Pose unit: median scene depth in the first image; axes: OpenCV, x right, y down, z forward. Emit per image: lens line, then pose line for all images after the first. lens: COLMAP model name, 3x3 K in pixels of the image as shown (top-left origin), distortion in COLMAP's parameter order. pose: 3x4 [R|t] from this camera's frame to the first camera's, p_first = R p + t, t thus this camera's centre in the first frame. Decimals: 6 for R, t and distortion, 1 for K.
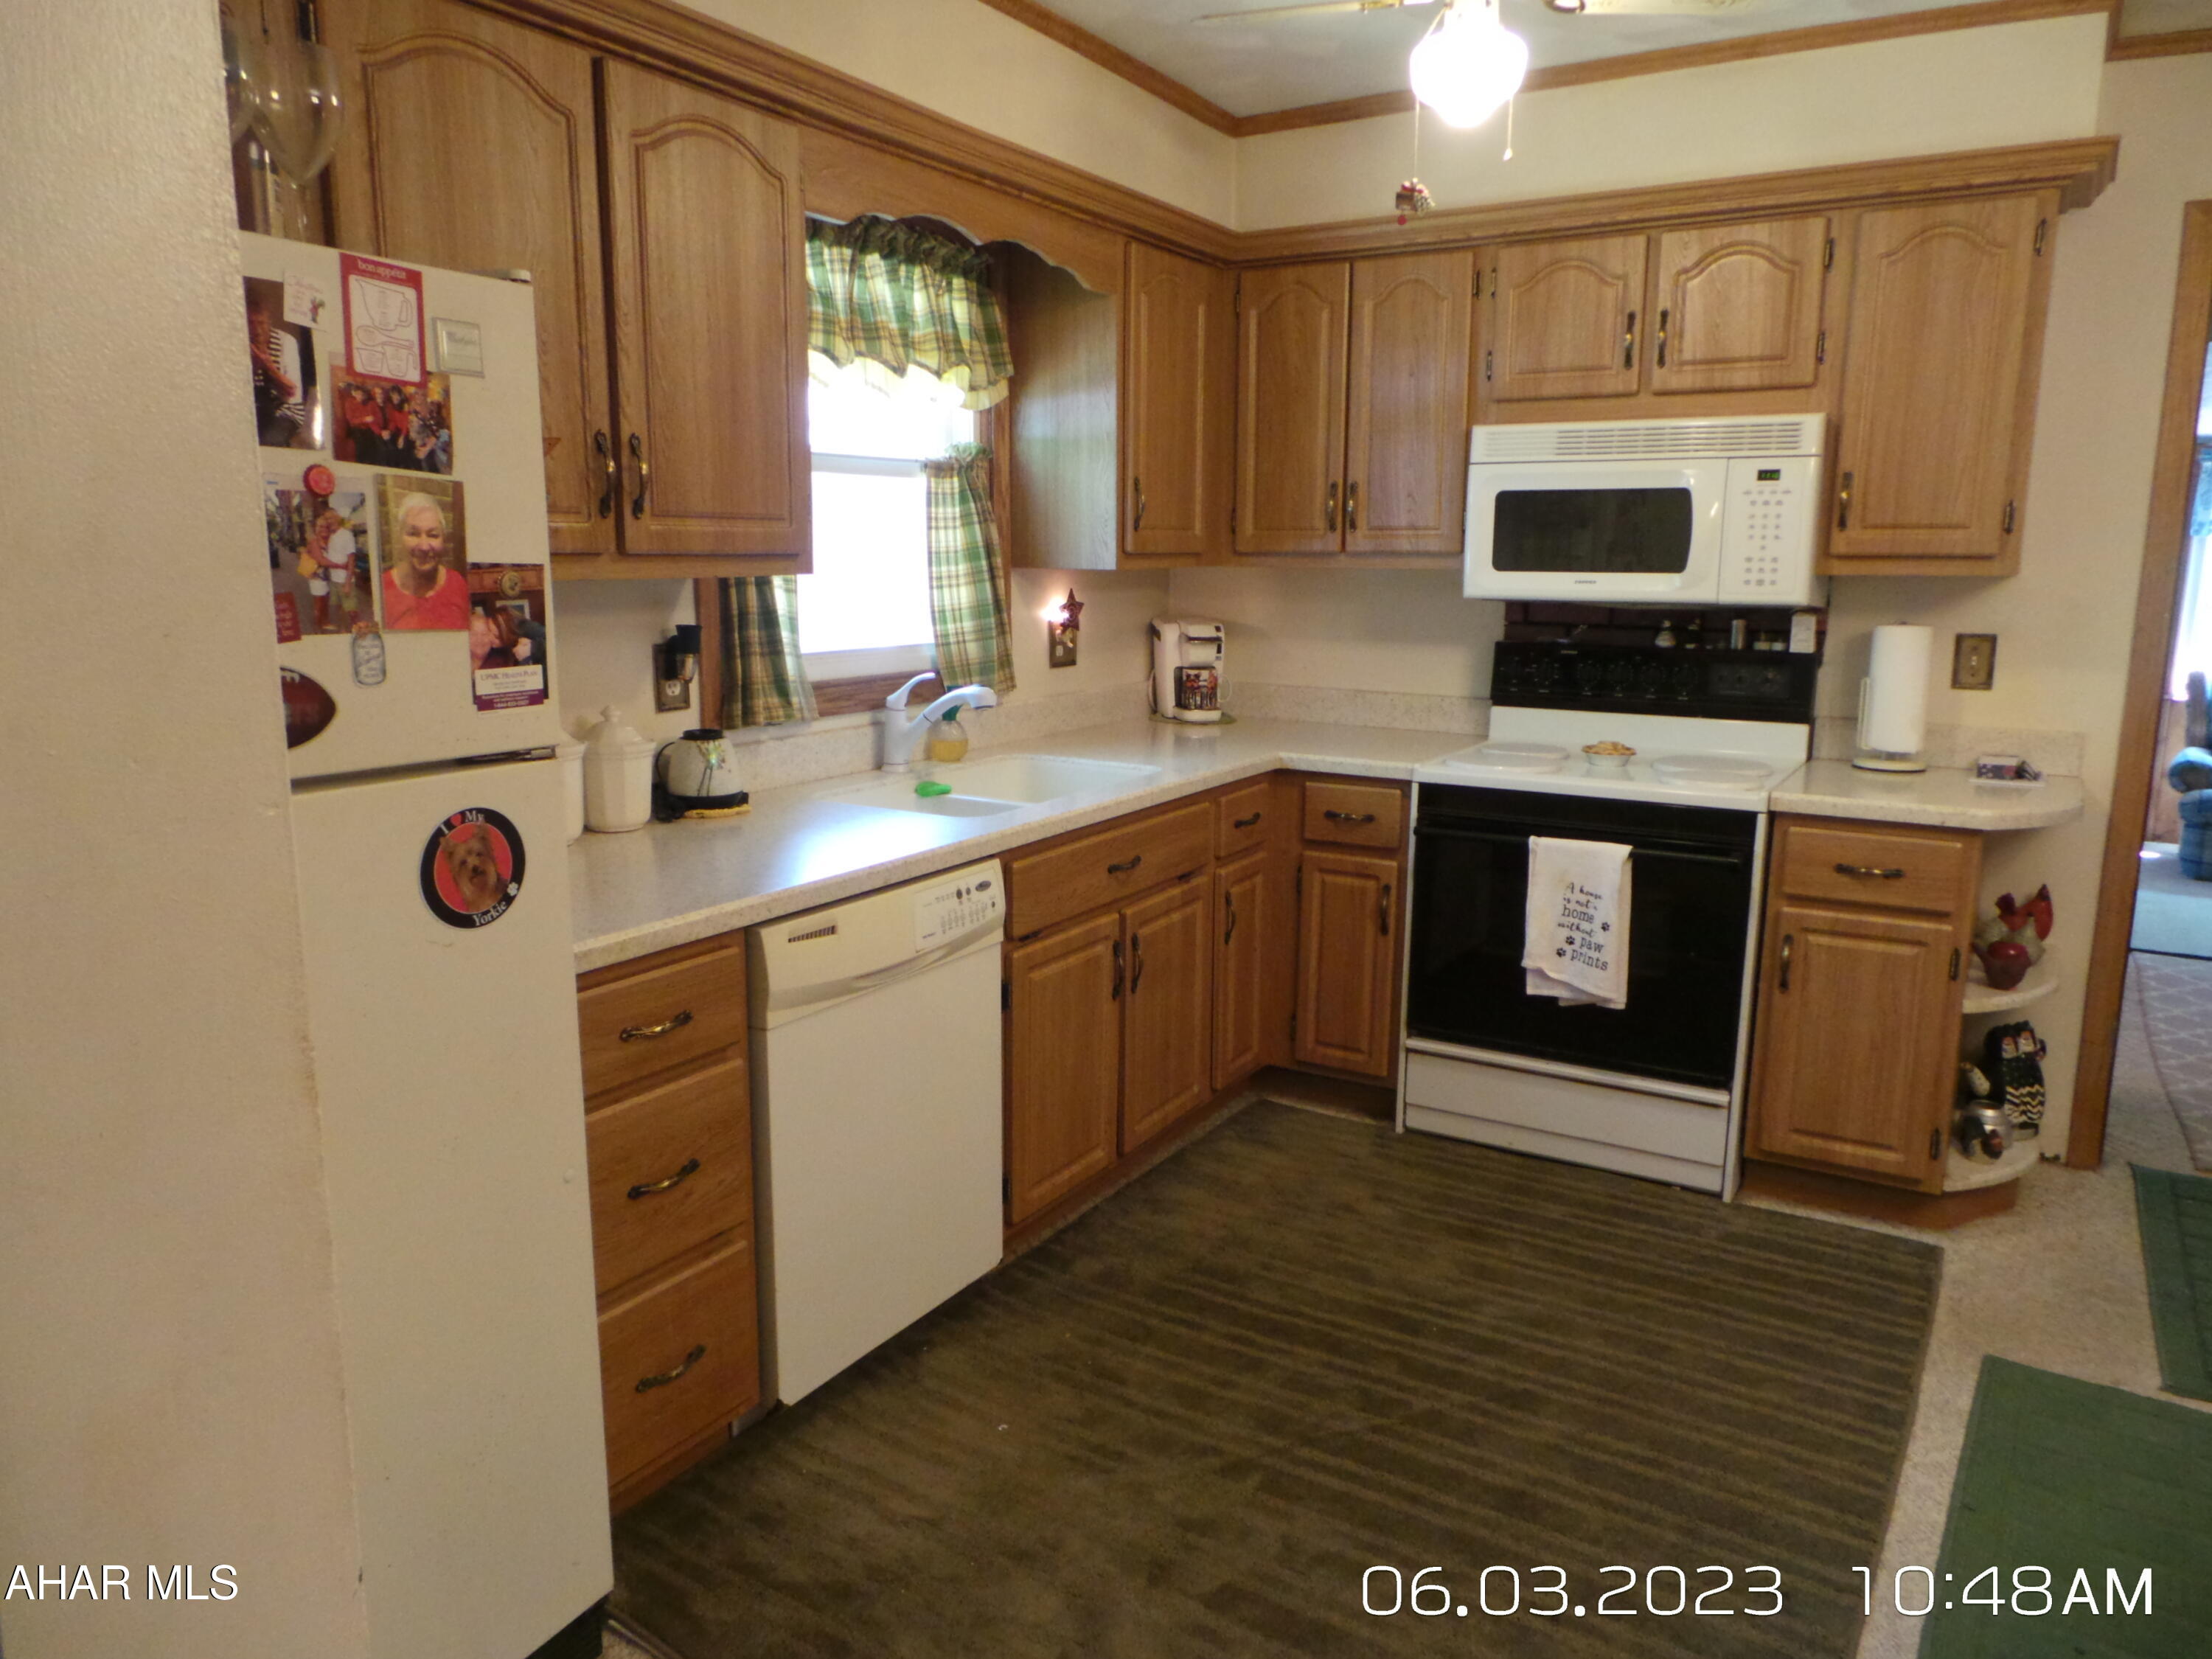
lens RADIAL K [[1538.4, 0, 1097.8], [0, 1538.4, 840.8], [0, 0, 1]] dist [0.015737, -0.013926]
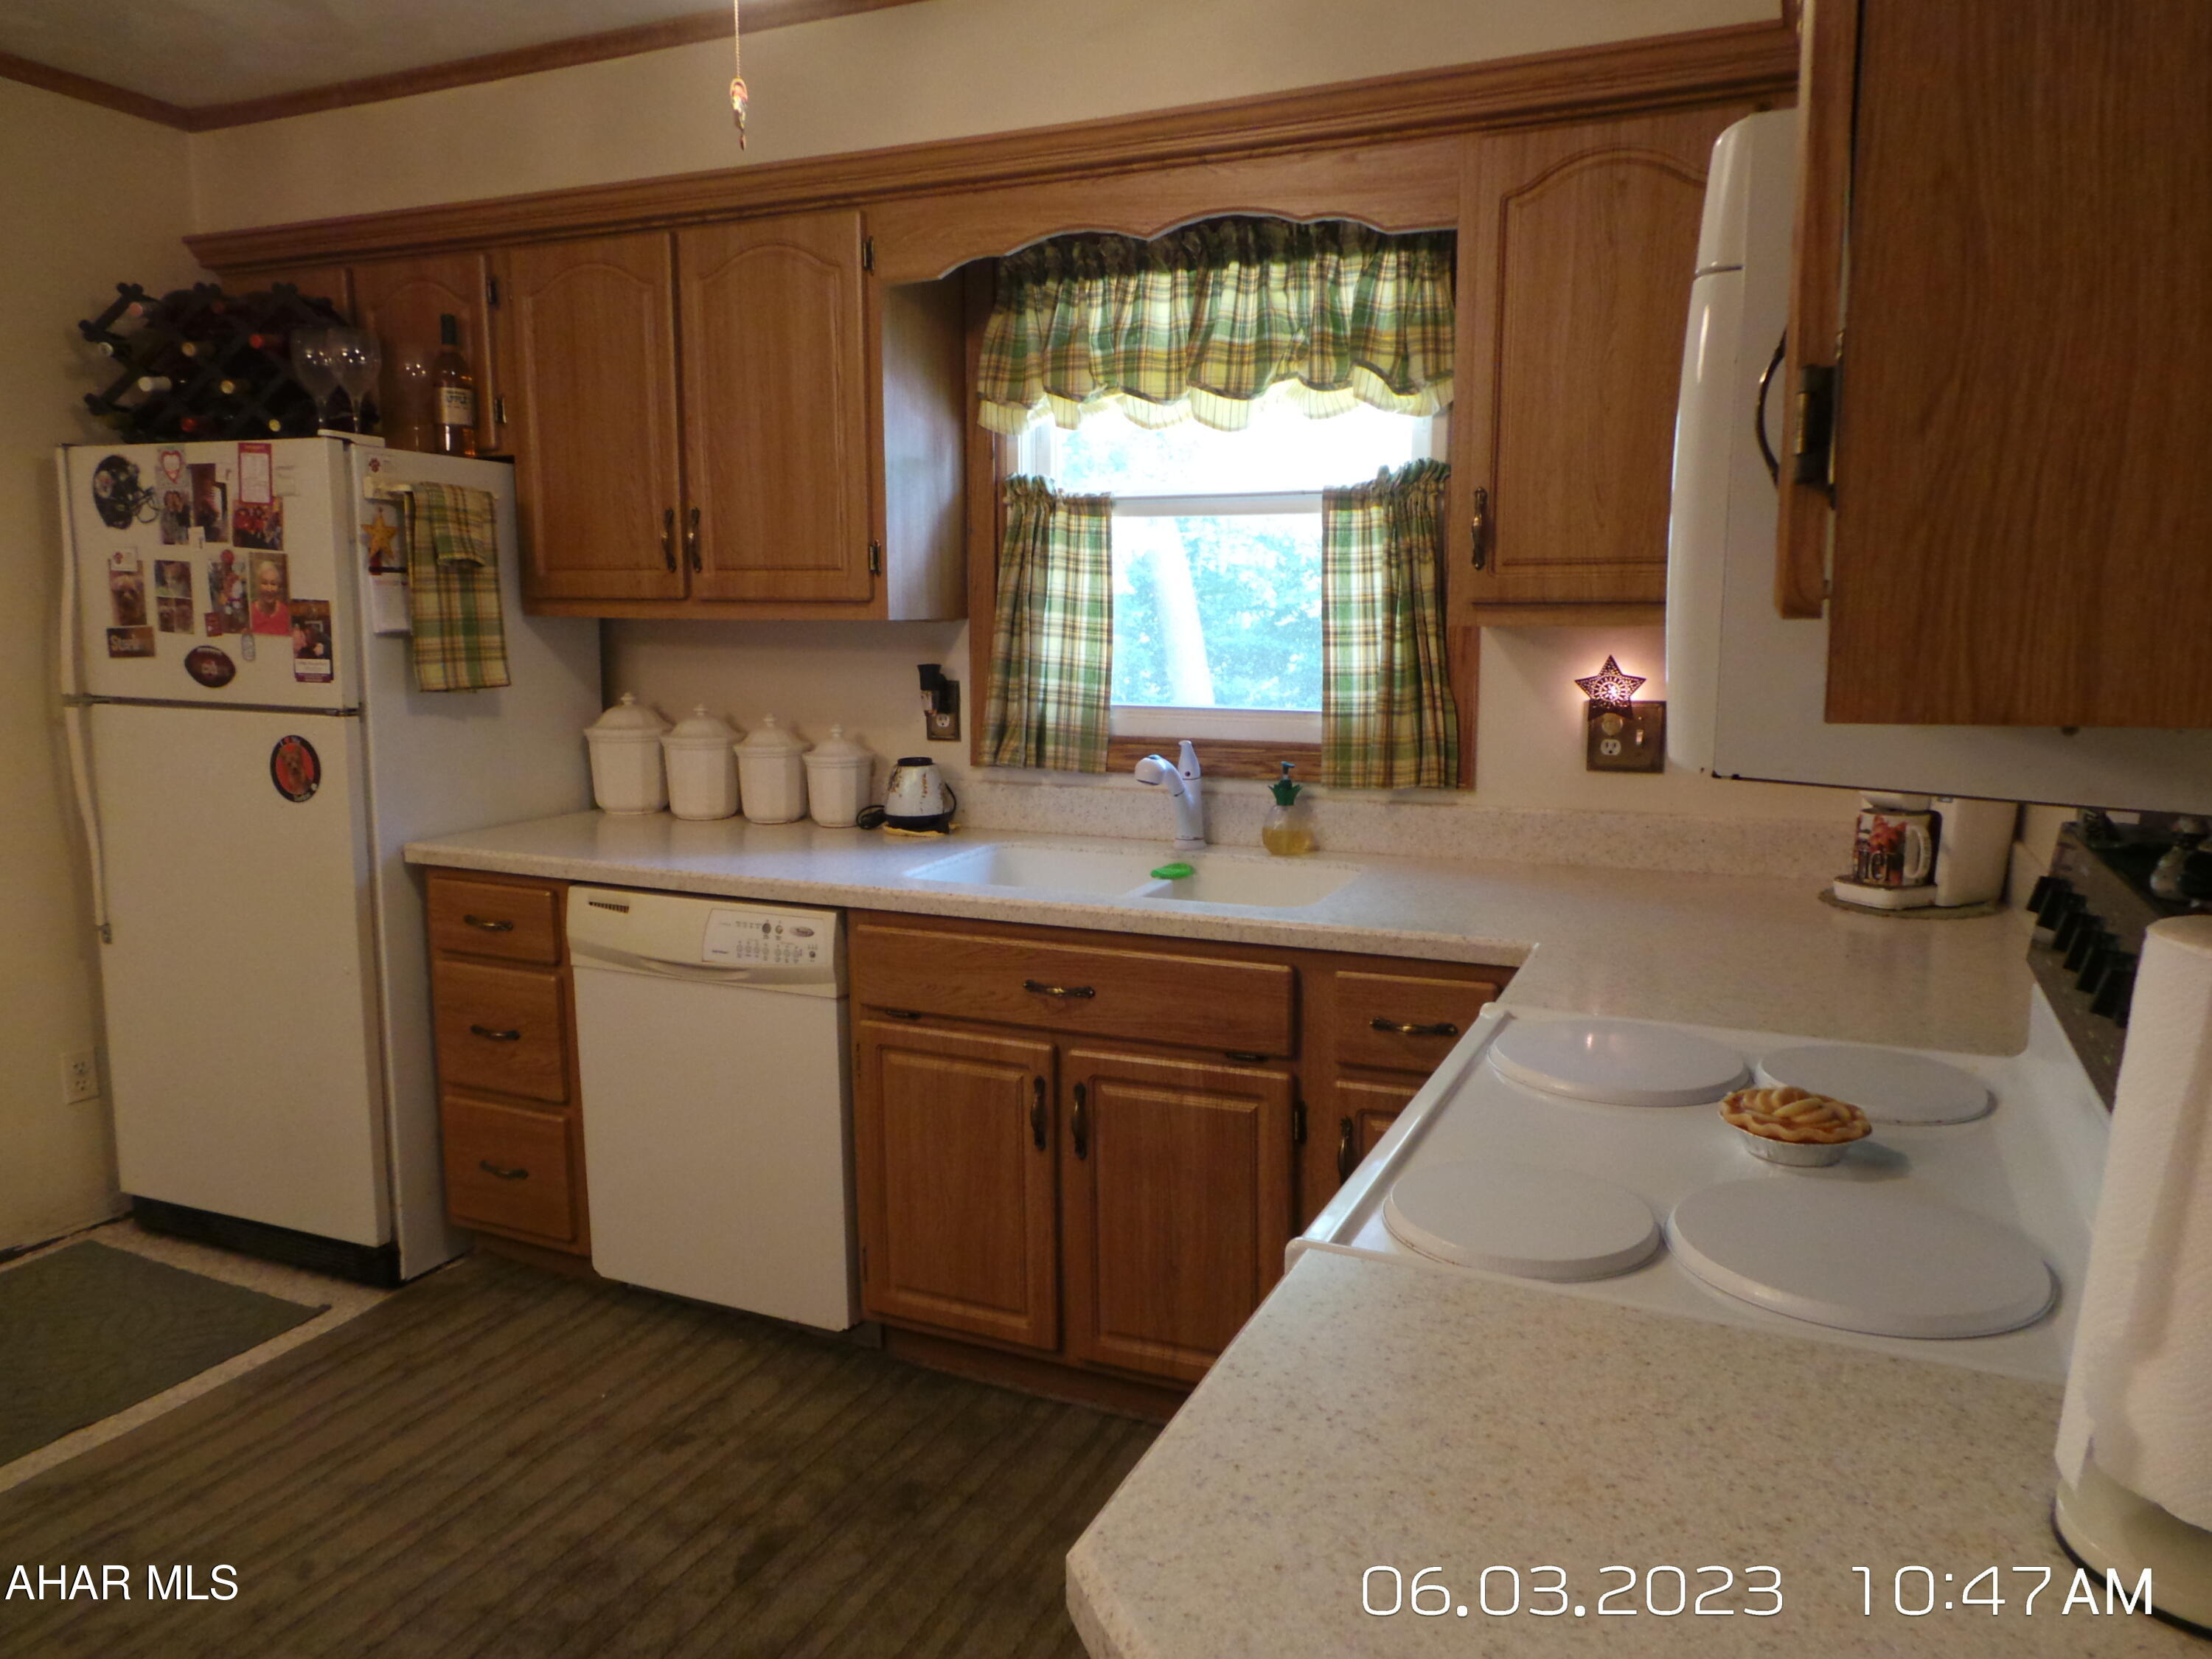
lens RADIAL K [[1538.4, 0, 1086.8], [0, 1538.4, 837.0], [0, 0, 1]] dist [0.015737, -0.013926]
pose [[0.114940, 0.151184, -0.981801, 0.769500], [-0.190591, 0.973345, 0.127569, -0.161578], [0.974917, 0.172460, 0.140691, 0.867344]]
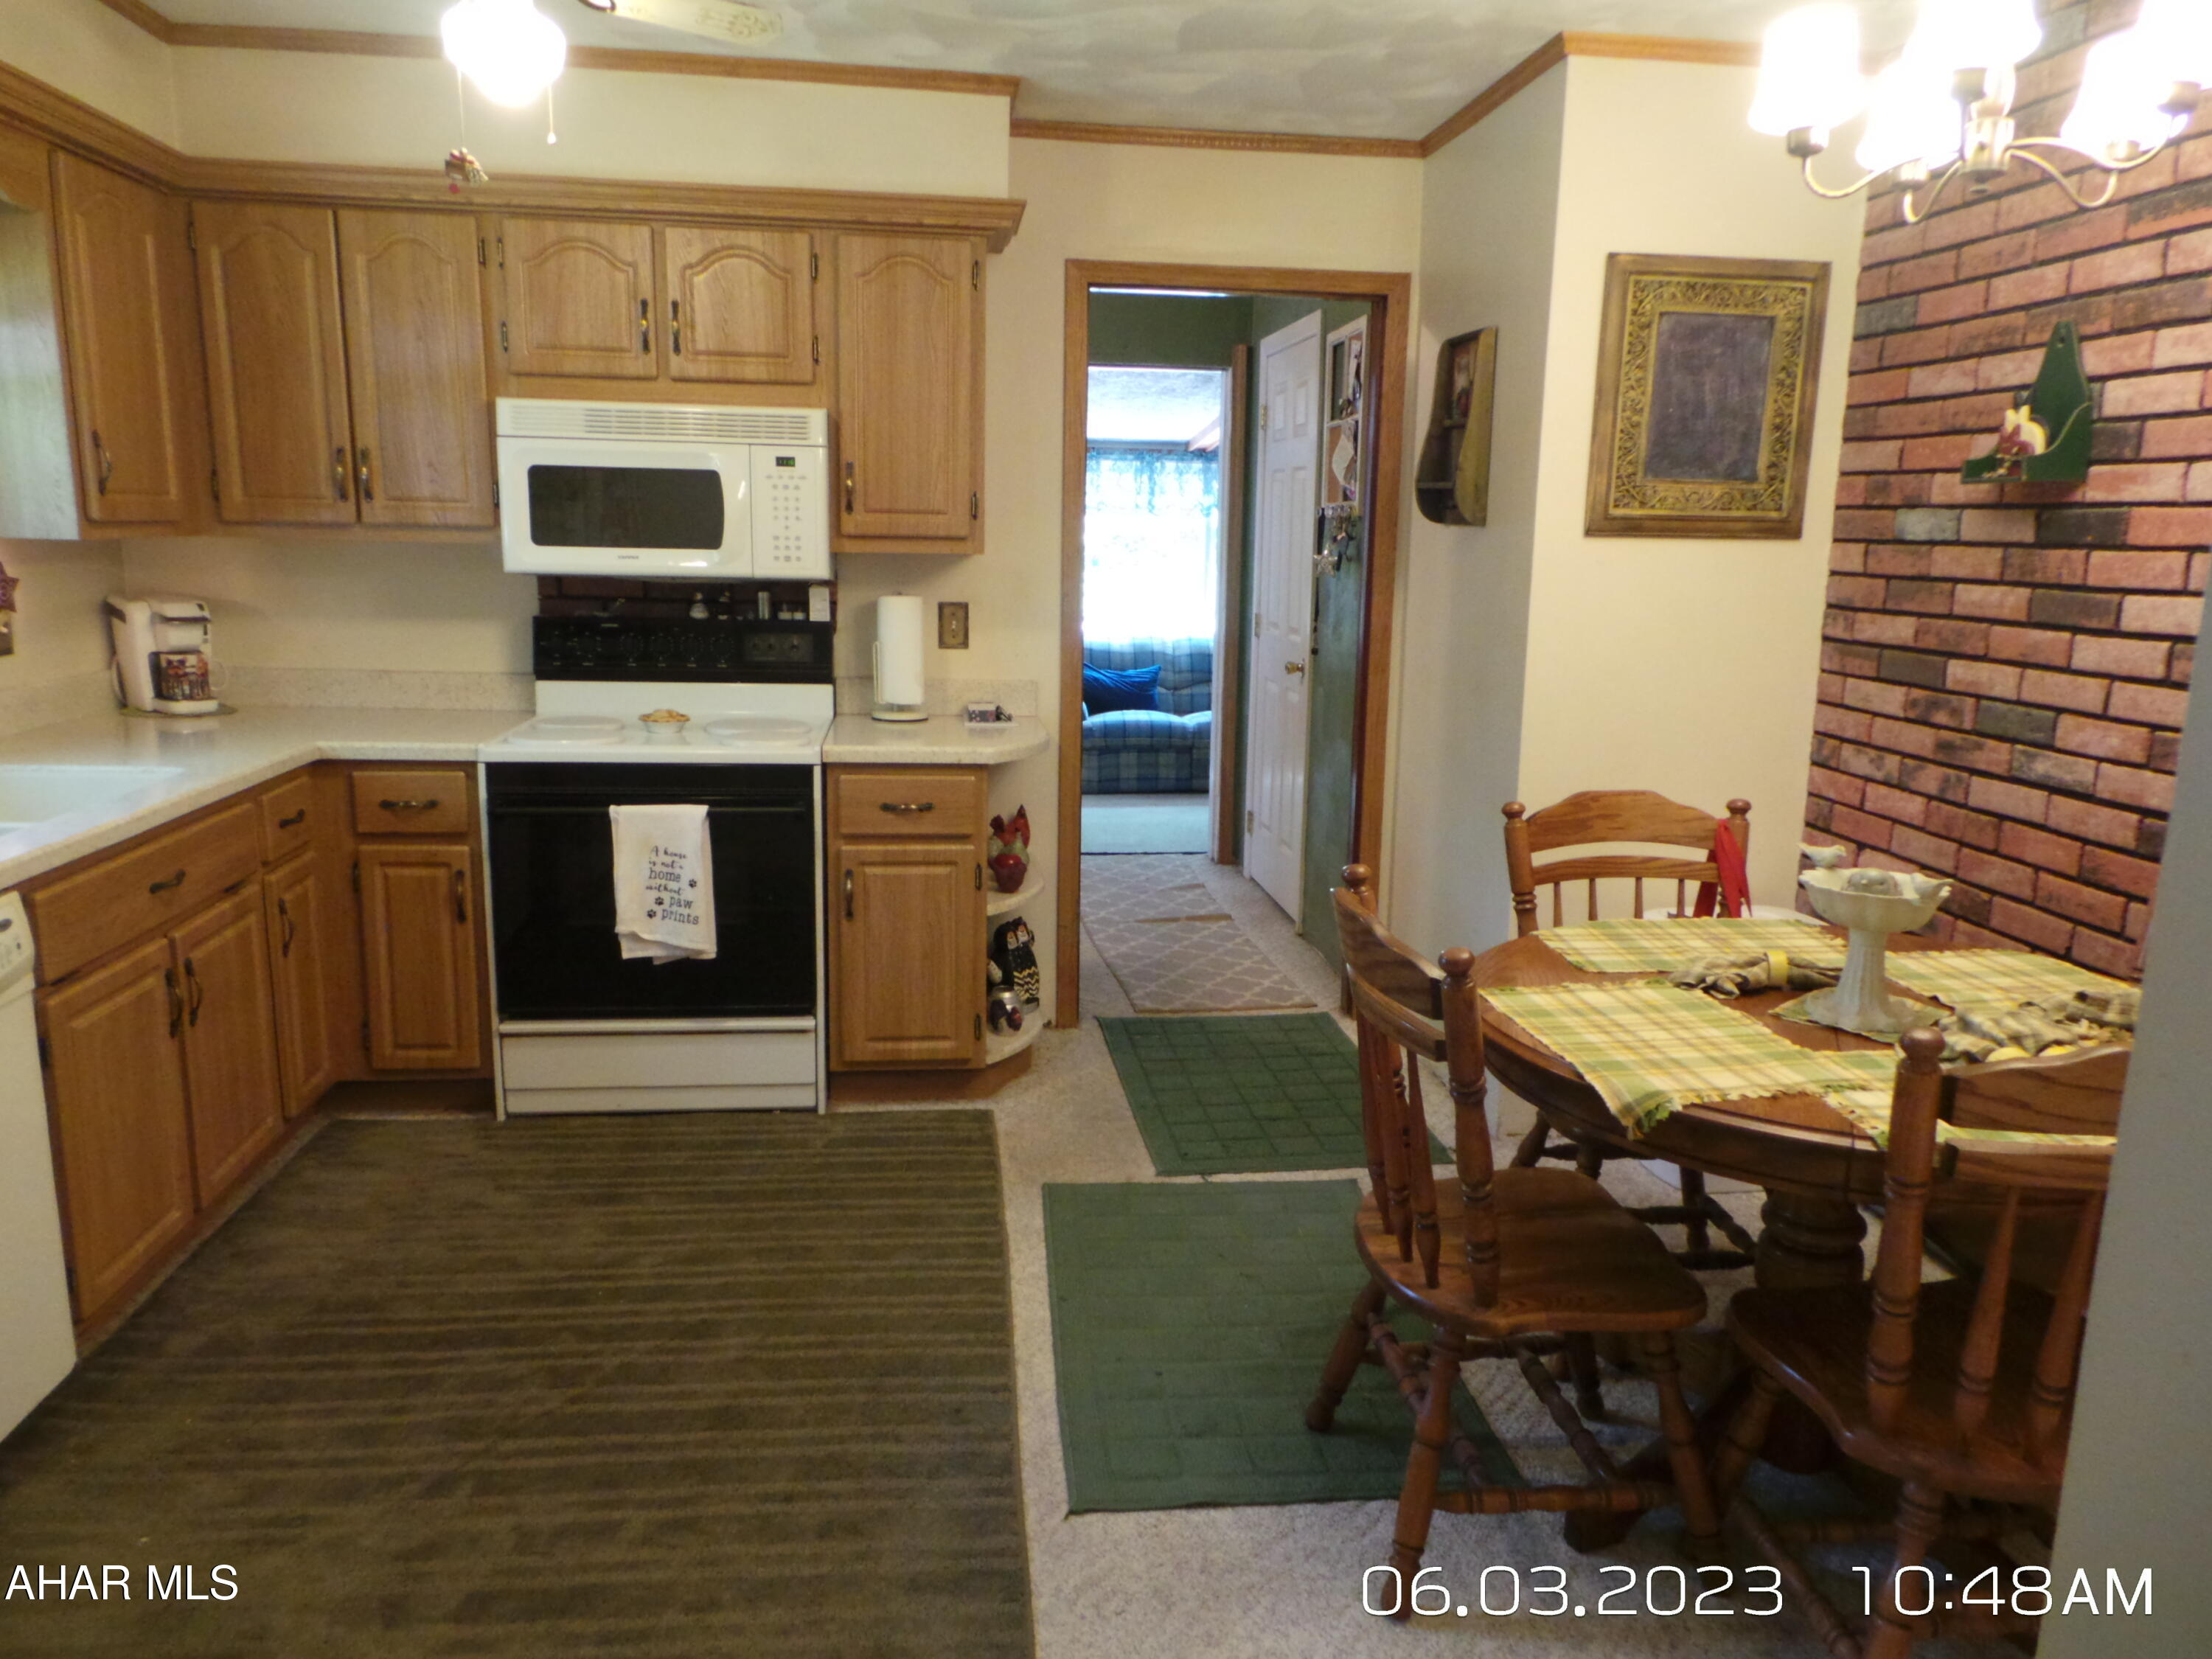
lens RADIAL K [[1538.4, 0, 1105.2], [0, 1538.4, 841.3], [0, 0, 1]] dist [0.015737, -0.013926]
pose [[0.787359, -0.109357, 0.606718, -0.090012], [0.097175, 0.993854, 0.053028, -0.001927], [-0.608788, 0.017206, 0.793147, -0.016325]]
